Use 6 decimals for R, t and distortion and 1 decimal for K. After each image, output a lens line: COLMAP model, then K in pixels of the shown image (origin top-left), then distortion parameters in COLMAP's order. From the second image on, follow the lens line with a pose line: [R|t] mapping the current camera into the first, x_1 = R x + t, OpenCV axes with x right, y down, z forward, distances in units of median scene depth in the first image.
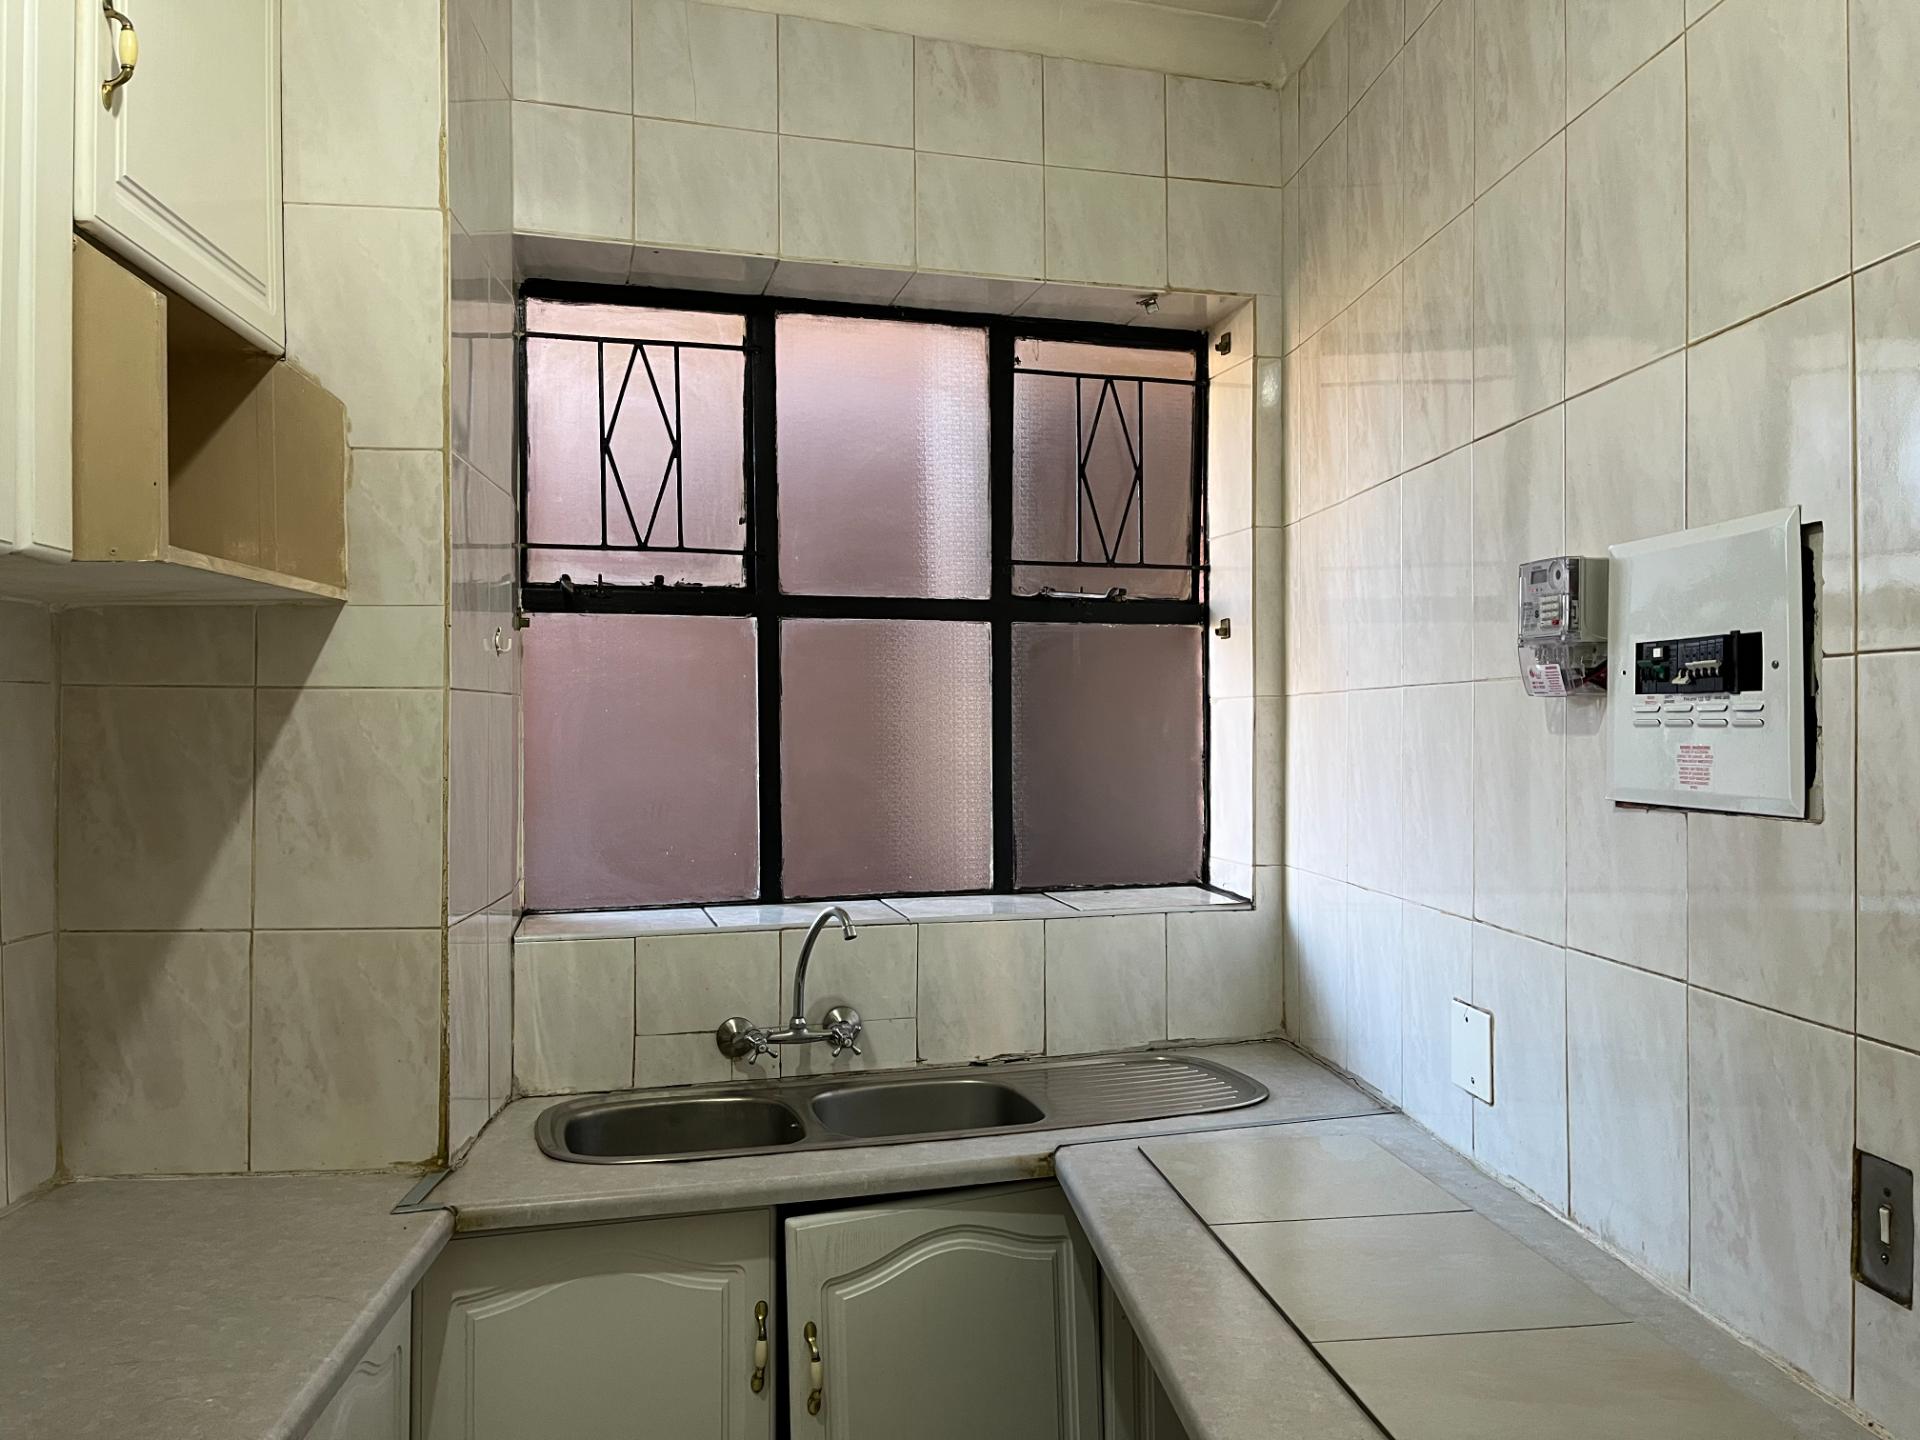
lens RADIAL K [[1457.4, 0, 969.7], [0, 1457.4, 715.4], [0, 0, 1]] dist [0.069205, -0.088086]
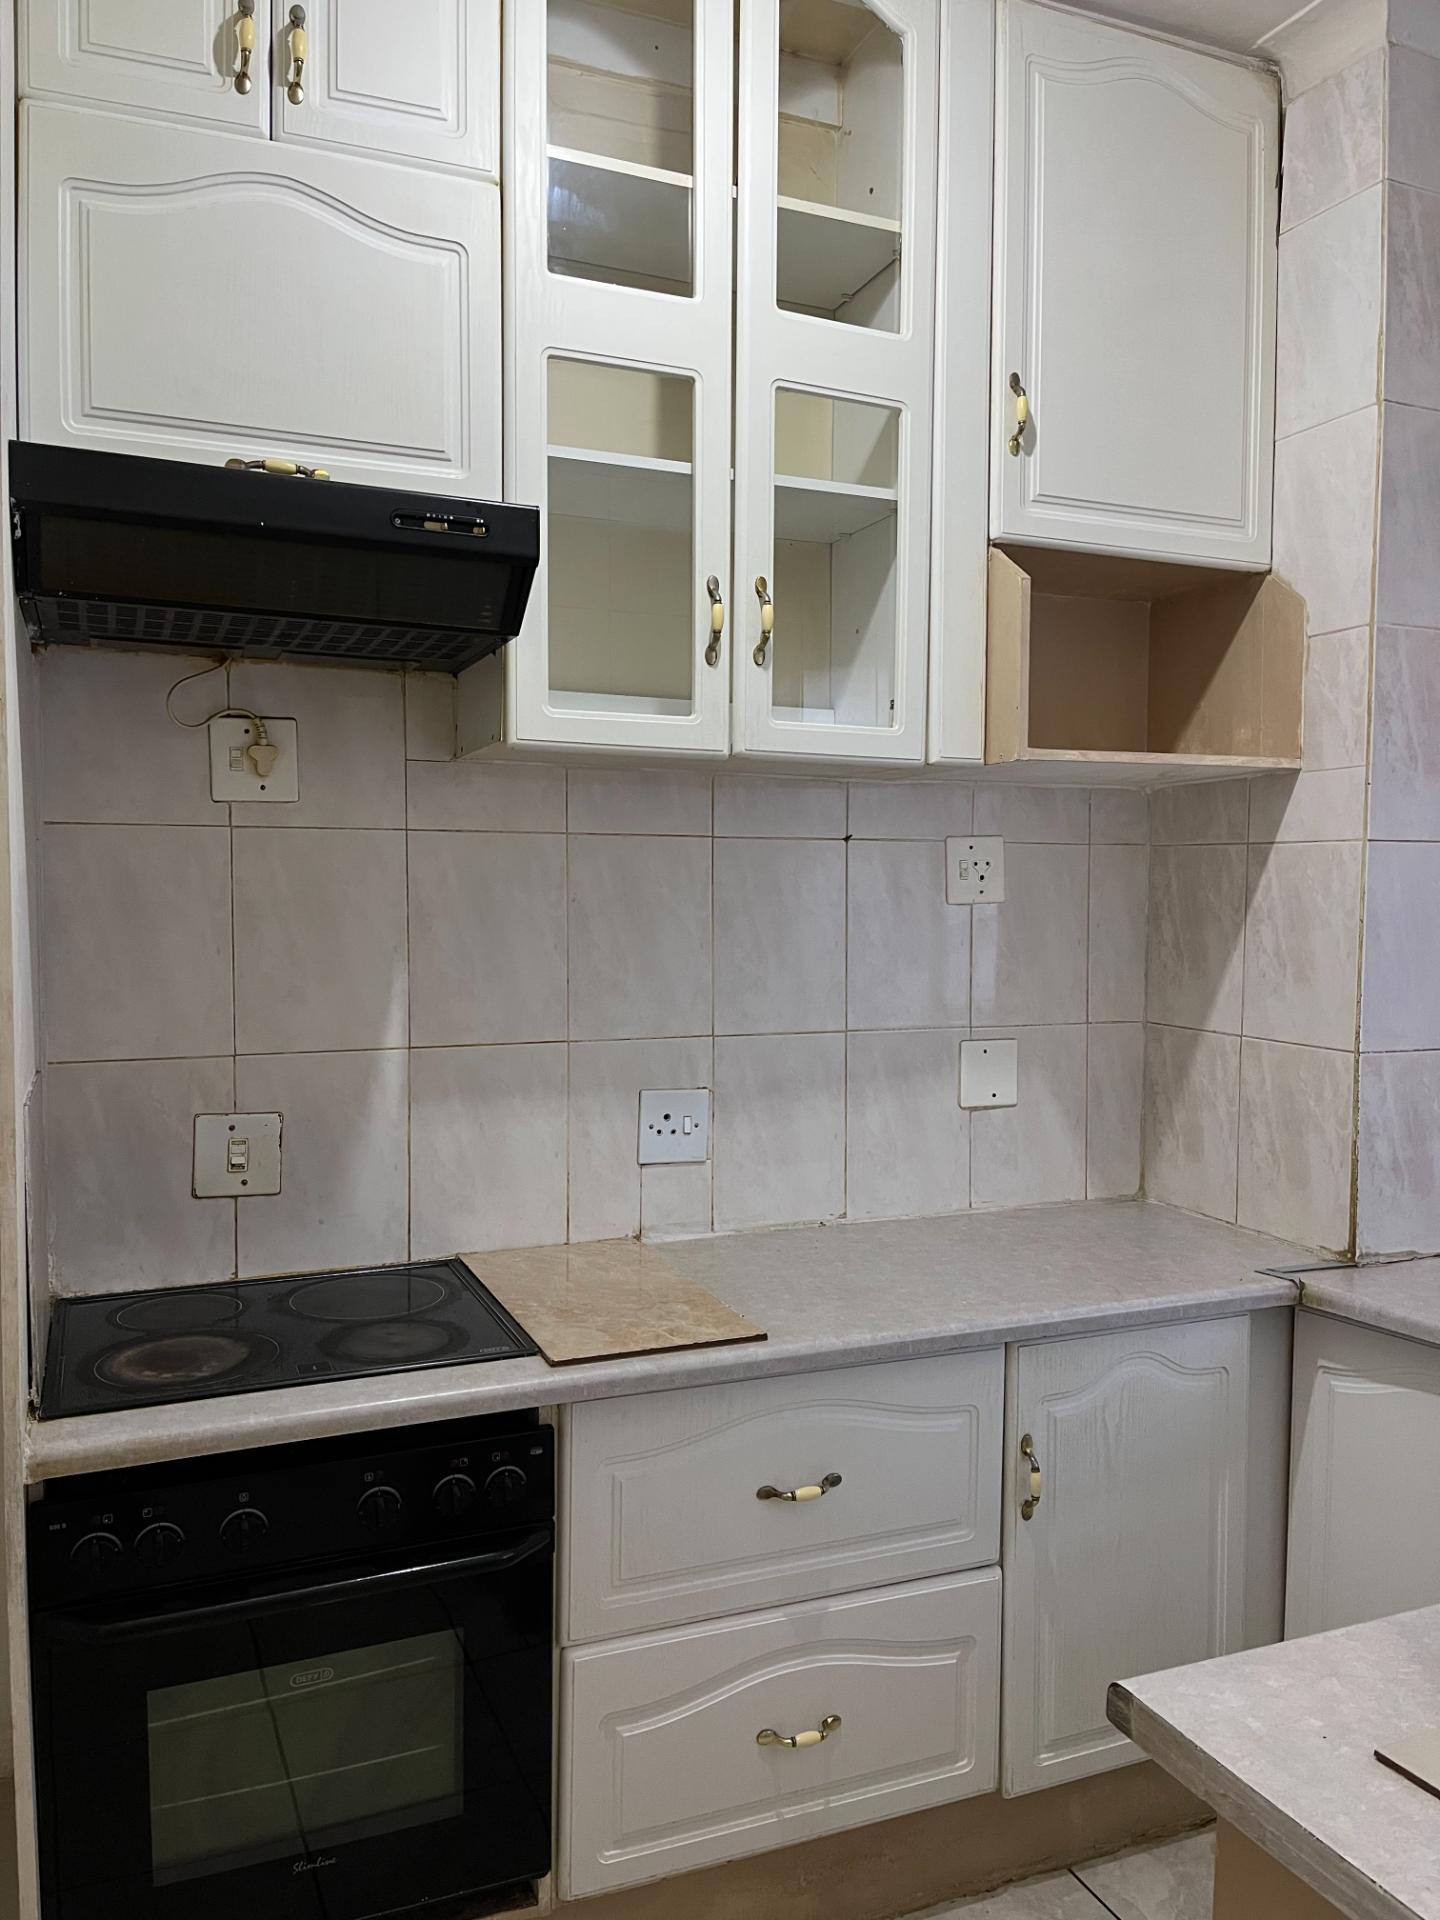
lens RADIAL K [[1457.4, 0, 733.4], [0, 1457.4, 962.5], [0, 0, 1]] dist [0.069205, -0.088086]
pose [[0.304133, 0.052565, -0.951178, 0.574830], [-0.002902, 0.998523, 0.054254, 0.015456], [0.952625, -0.013740, 0.303836, 0.202473]]
